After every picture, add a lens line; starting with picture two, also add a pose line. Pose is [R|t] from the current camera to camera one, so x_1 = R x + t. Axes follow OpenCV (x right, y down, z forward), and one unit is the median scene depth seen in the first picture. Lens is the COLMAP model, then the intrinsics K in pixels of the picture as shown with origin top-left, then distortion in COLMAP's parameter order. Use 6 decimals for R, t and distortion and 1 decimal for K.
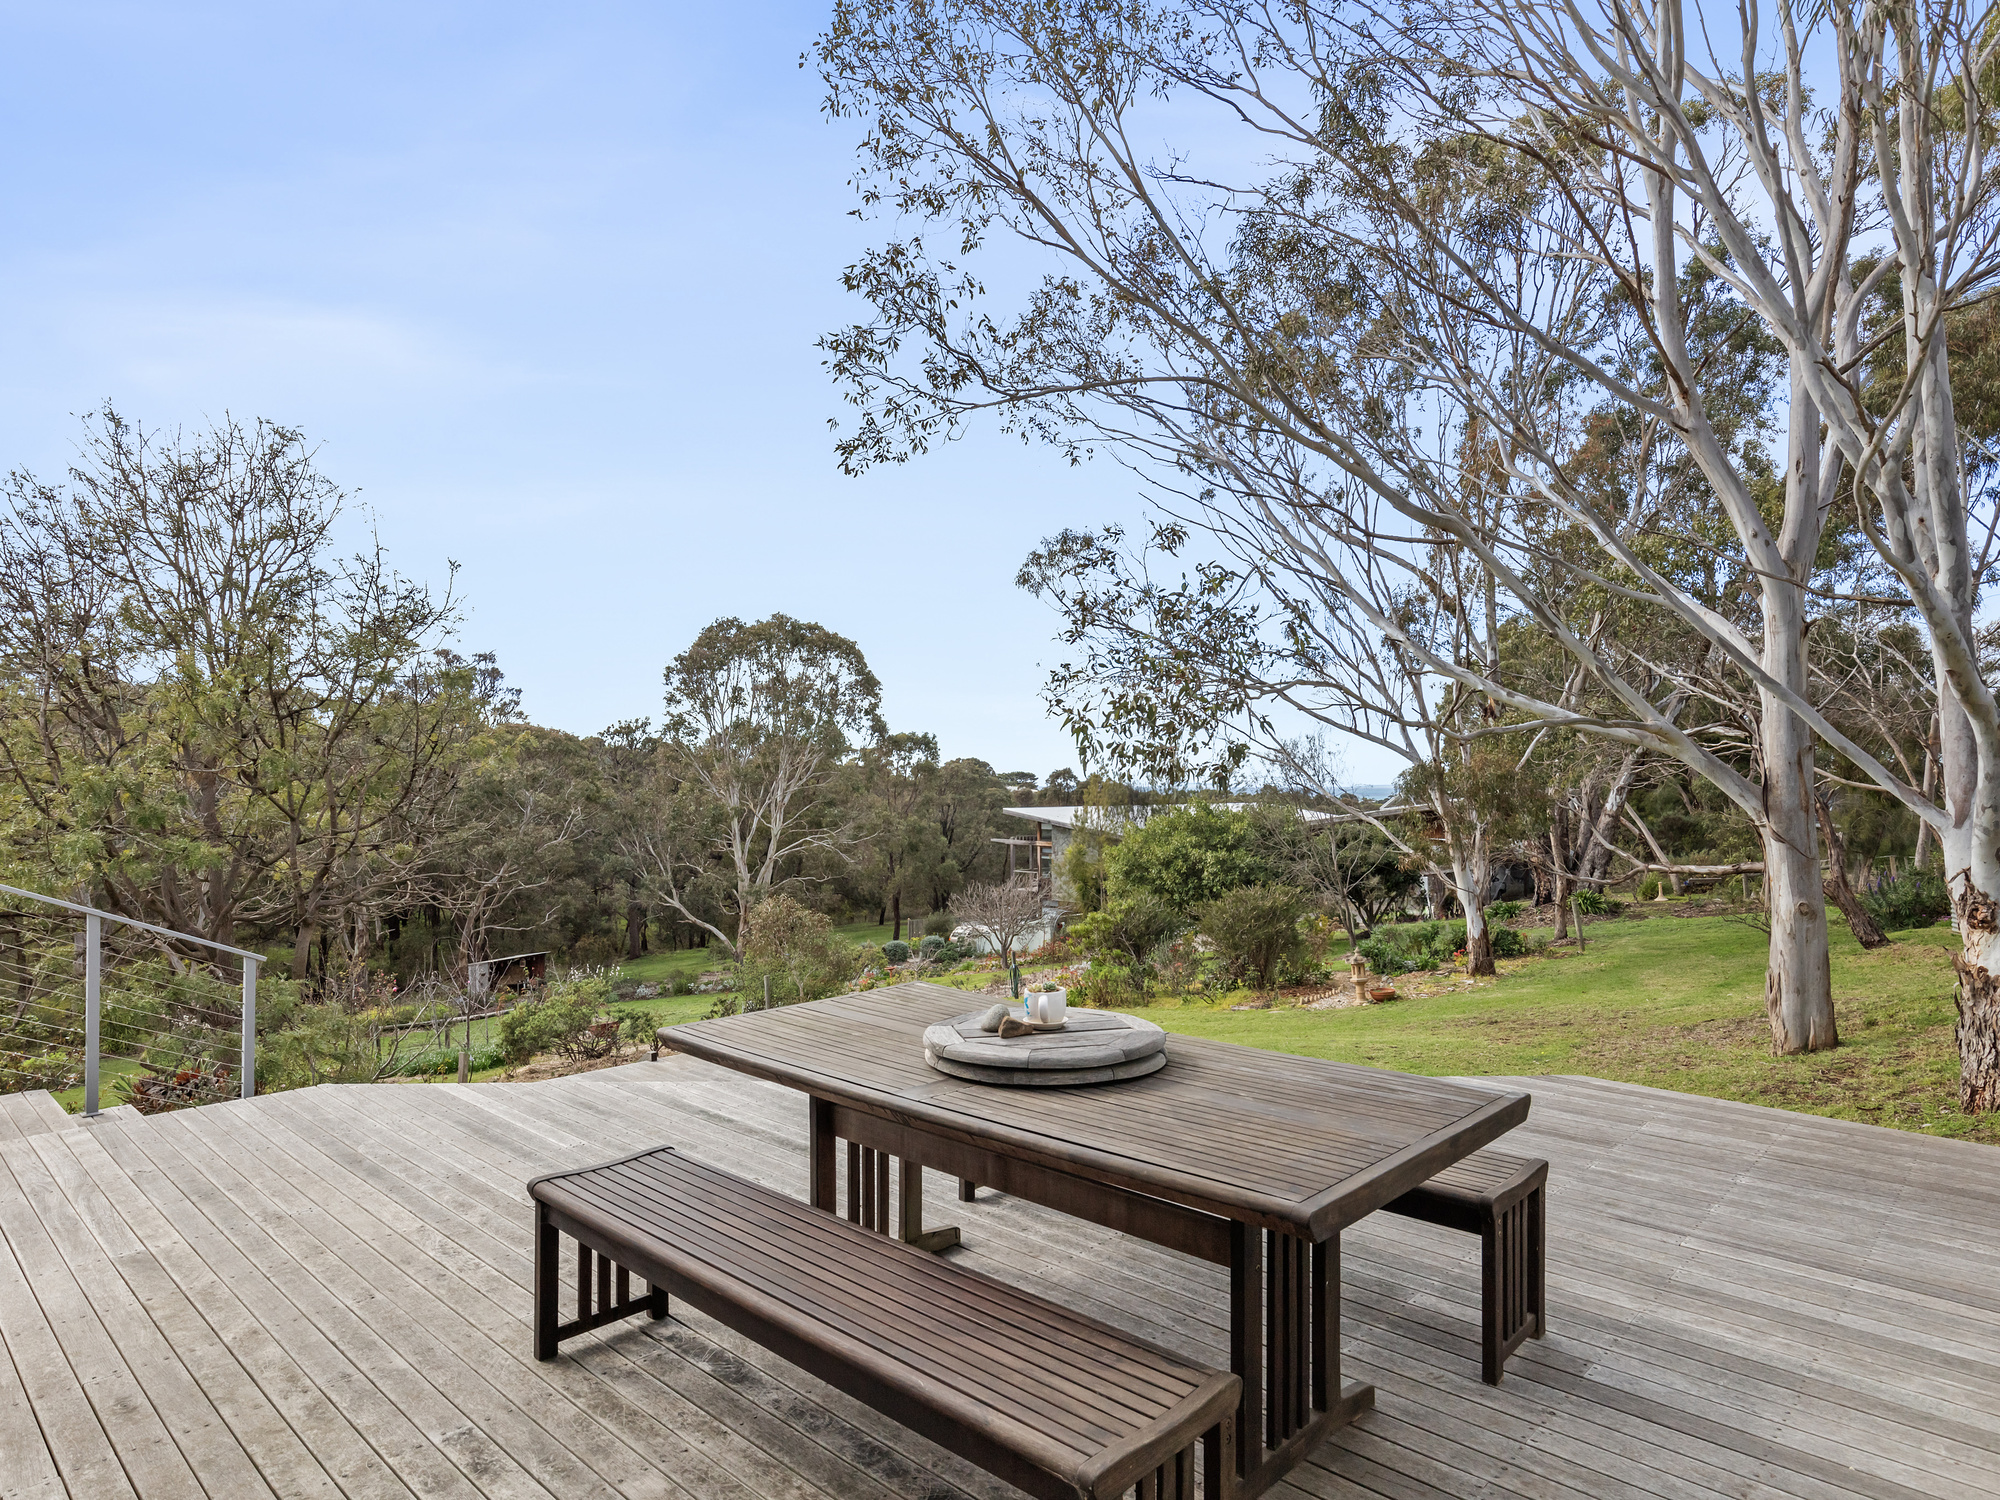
lens RADIAL K [[1200.0, 0, 1000.0], [0, 1200.0, 750.0], [0, 0, 1]] dist [0.001008, -0.000289]
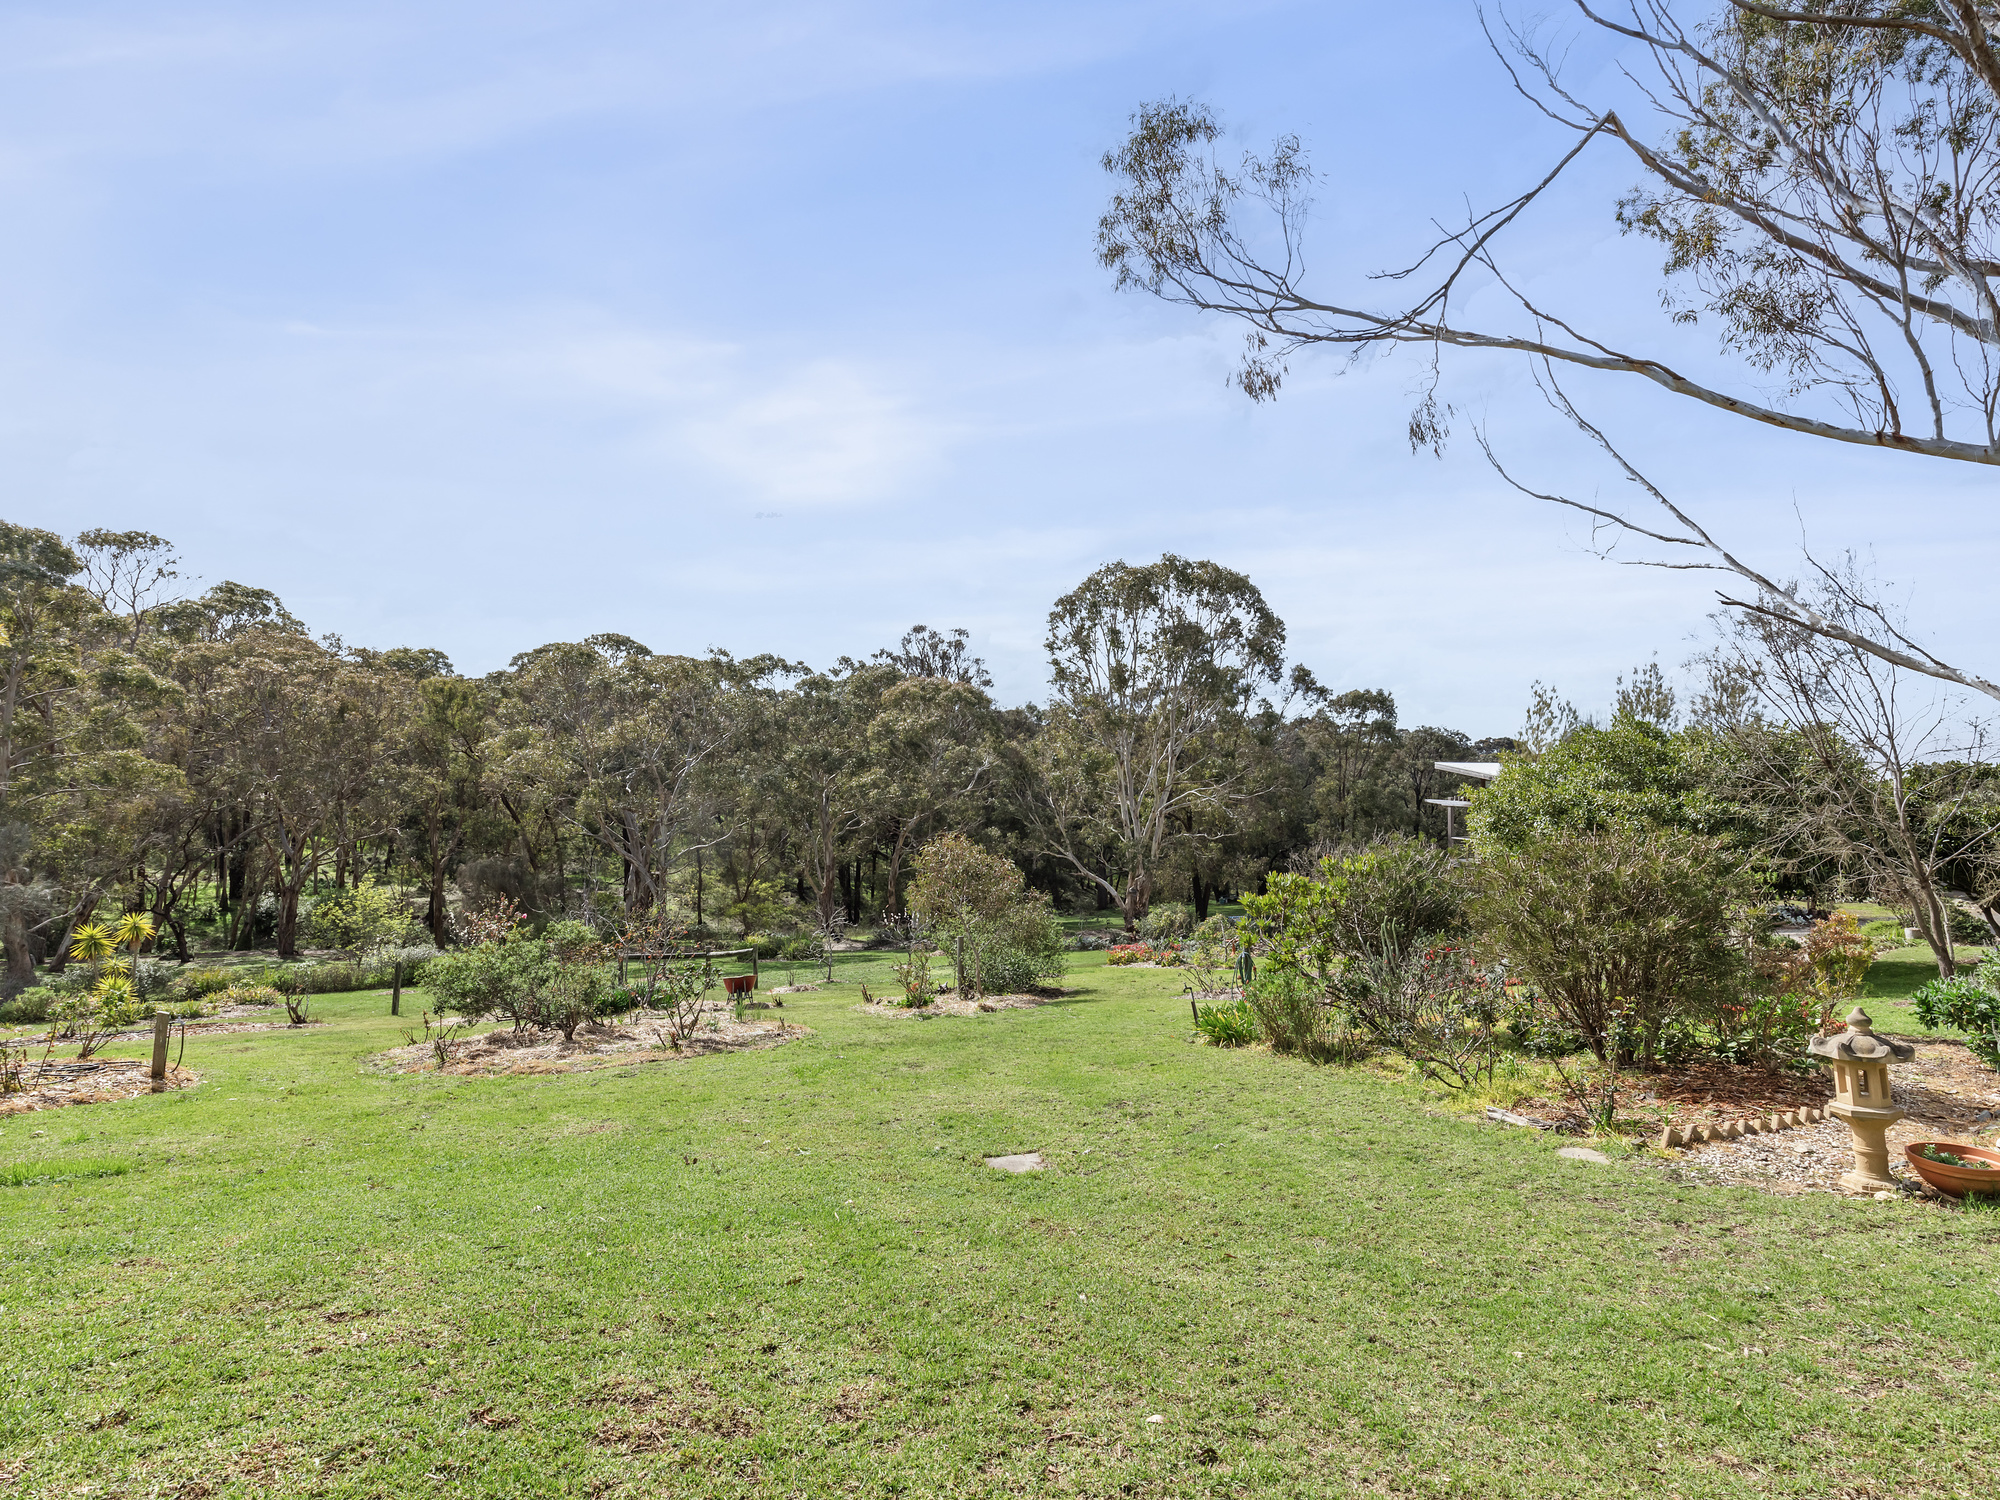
lens RADIAL K [[1015.2, 0, 1000.0], [0, 1015.2, 750.0], [0, 0, 1]] dist [0.004355, 0.000221]
pose [[0.876896, -0.003062, -0.480671, 0.076837], [0.007991, 0.999934, 0.008208, 0.030566], [0.480615, -0.011039, 0.876862, 0.219294]]
